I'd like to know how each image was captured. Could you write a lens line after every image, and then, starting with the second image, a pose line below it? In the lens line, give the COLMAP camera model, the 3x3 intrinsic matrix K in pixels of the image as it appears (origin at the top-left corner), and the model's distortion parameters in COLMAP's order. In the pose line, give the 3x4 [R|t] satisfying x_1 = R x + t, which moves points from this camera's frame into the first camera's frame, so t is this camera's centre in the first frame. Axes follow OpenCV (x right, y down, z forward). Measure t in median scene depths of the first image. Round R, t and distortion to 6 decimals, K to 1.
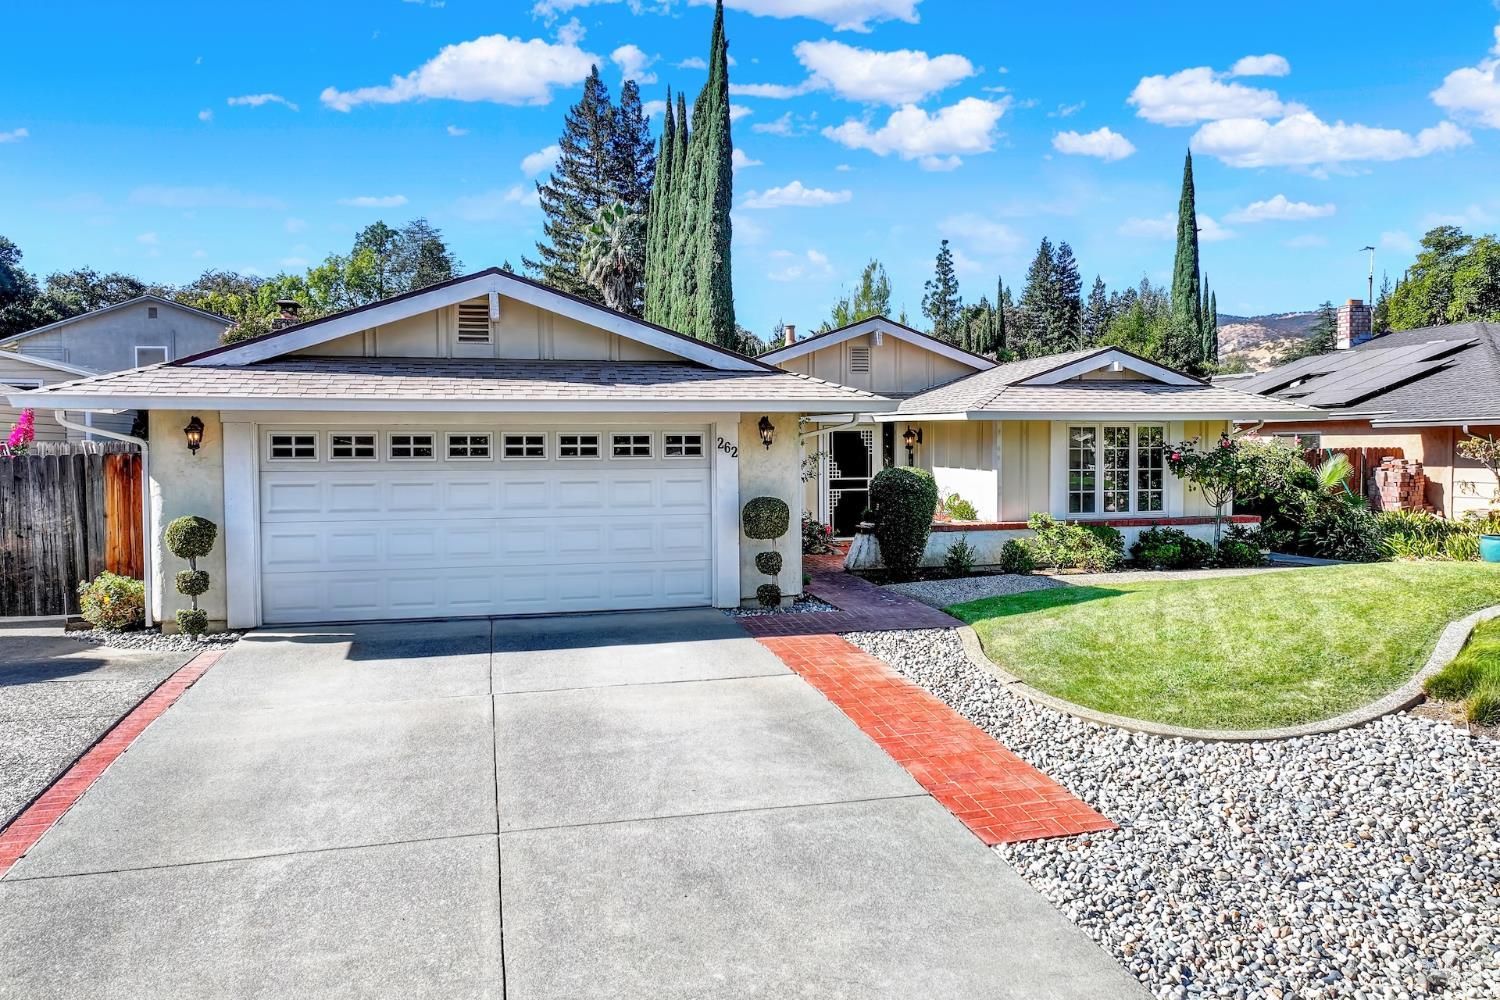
lens RADIAL K [[1050.7, 0, 750.0], [0, 1050.7, 500.0], [0, 0, 1]] dist [0.007684, 0.002010]
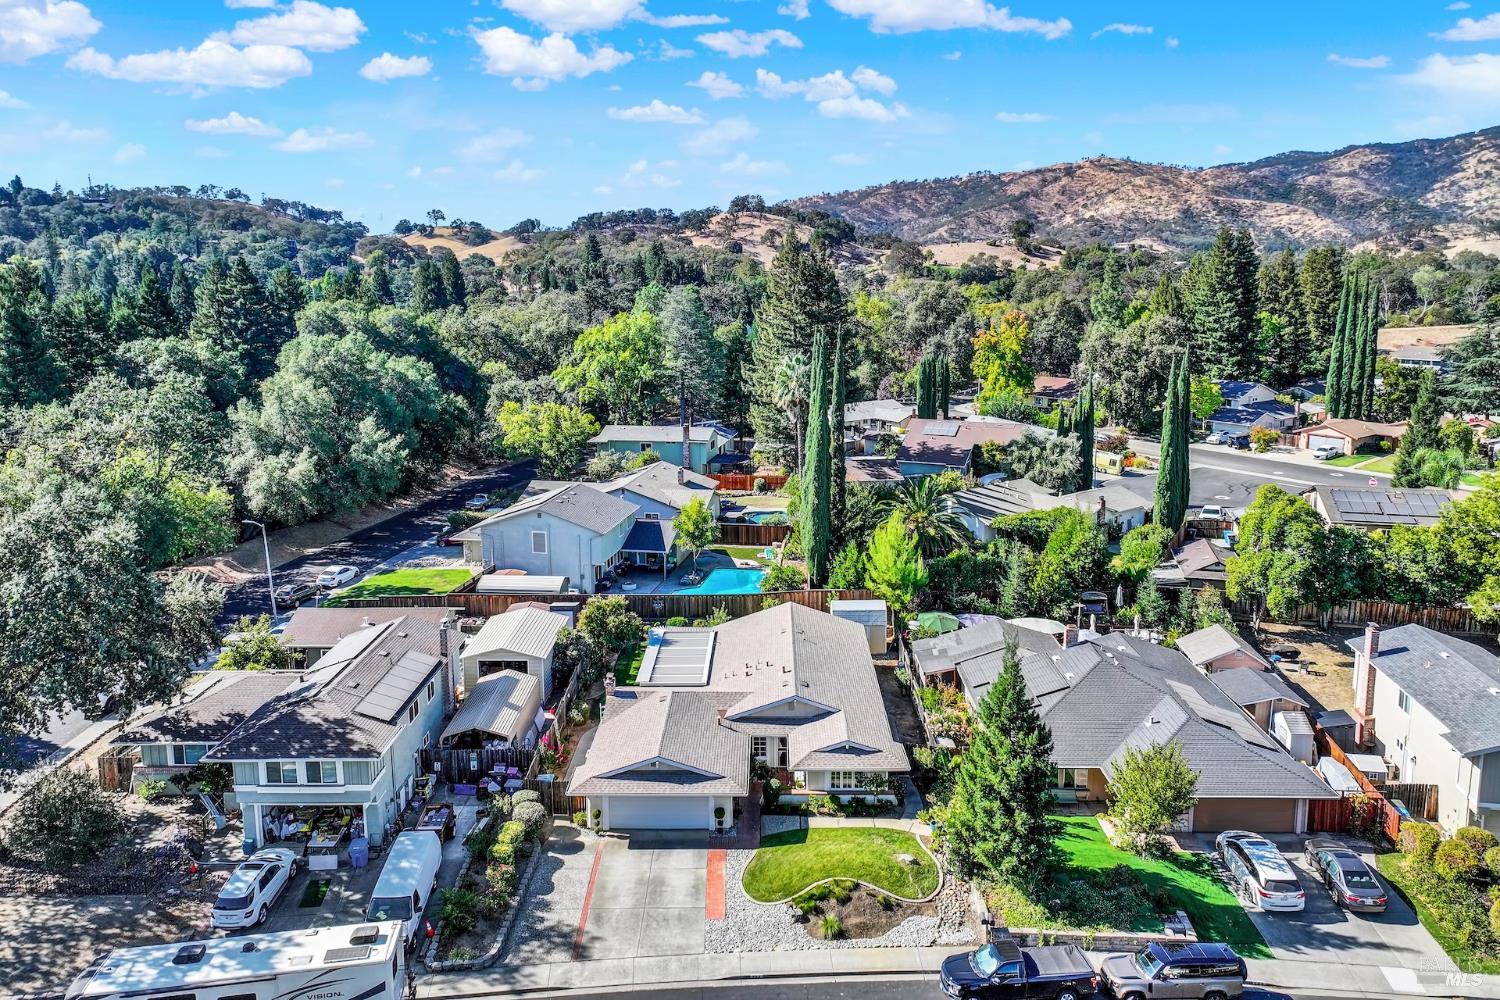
lens RADIAL K [[1050.7, 0, 750.0], [0, 1050.7, 500.0], [0, 0, 1]] dist [0.007684, 0.002010]
pose [[0.965954, 0.056197, -0.252538, 0.927588], [-0.008576, 0.982542, 0.185841, -1.645872], [0.258573, -0.177348, 0.949572, -2.264817]]
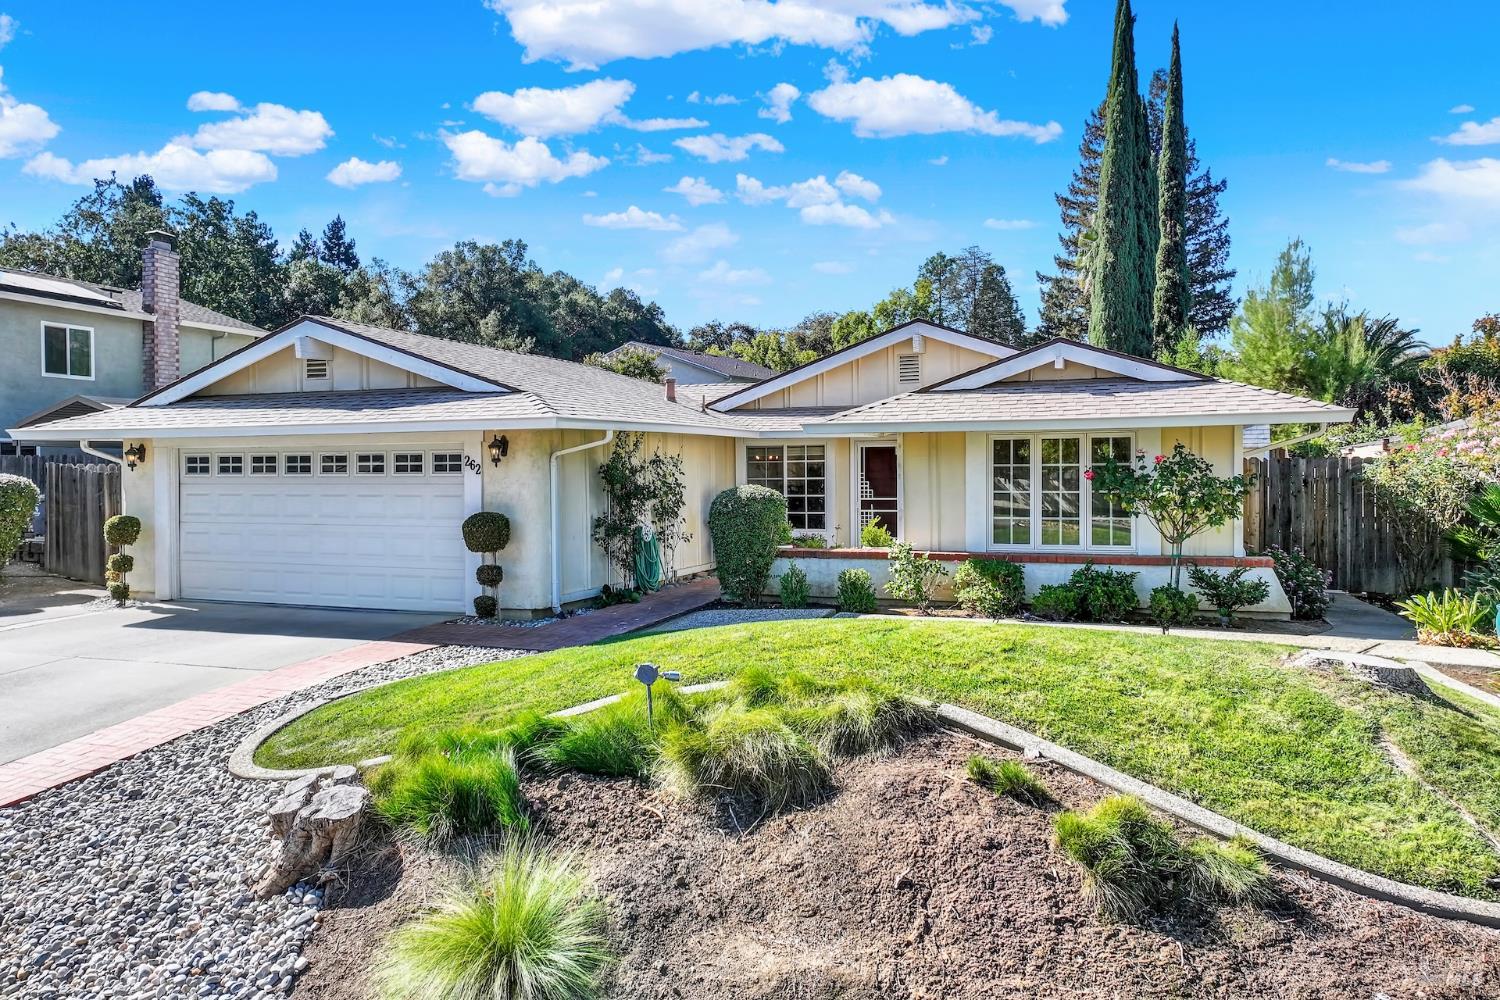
lens RADIAL K [[1050.7, 0, 750.0], [0, 1050.7, 500.0], [0, 0, 1]] dist [0.007684, 0.002010]
pose [[0.819085, 0.015880, -0.573452, 0.678241], [-0.026496, 0.999597, -0.010165, -0.009129], [0.573060, 0.023520, 0.819176, 0.240981]]
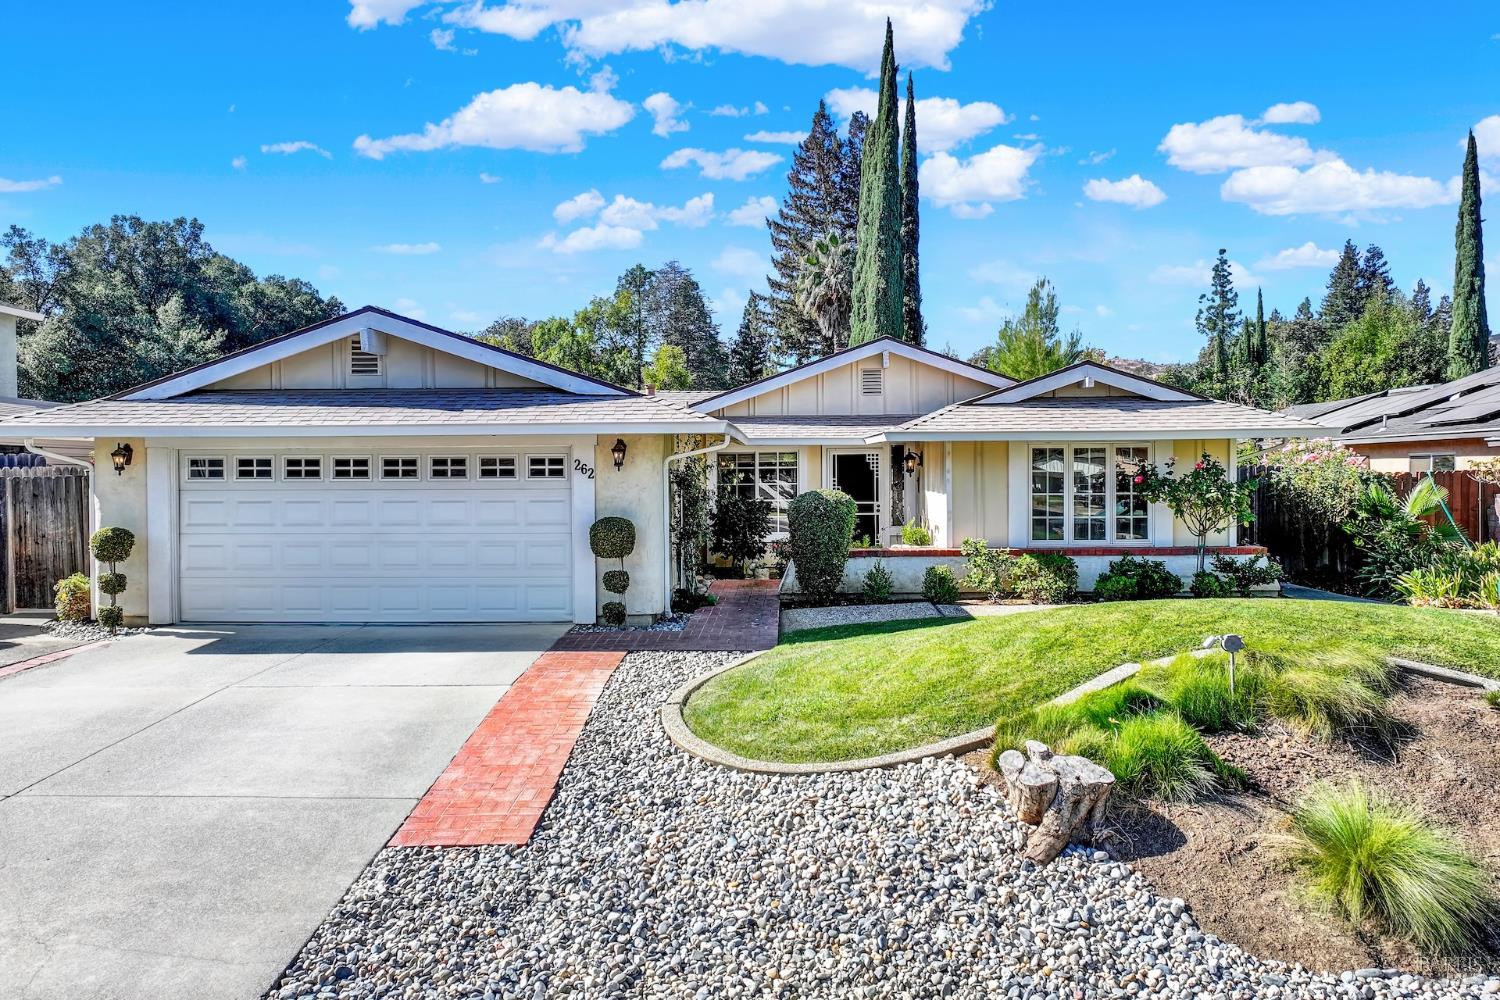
lens RADIAL K [[1051.9, 0, 748.0], [0, 1051.9, 505.1], [0, 0, 1]] dist [0.007058, 0.003411]
pose [[0.961492, 0.007320, -0.274735, 0.347902], [-0.013311, 0.999712, -0.019948, 0.003439], [0.274510, 0.022837, 0.961313, 0.038798]]
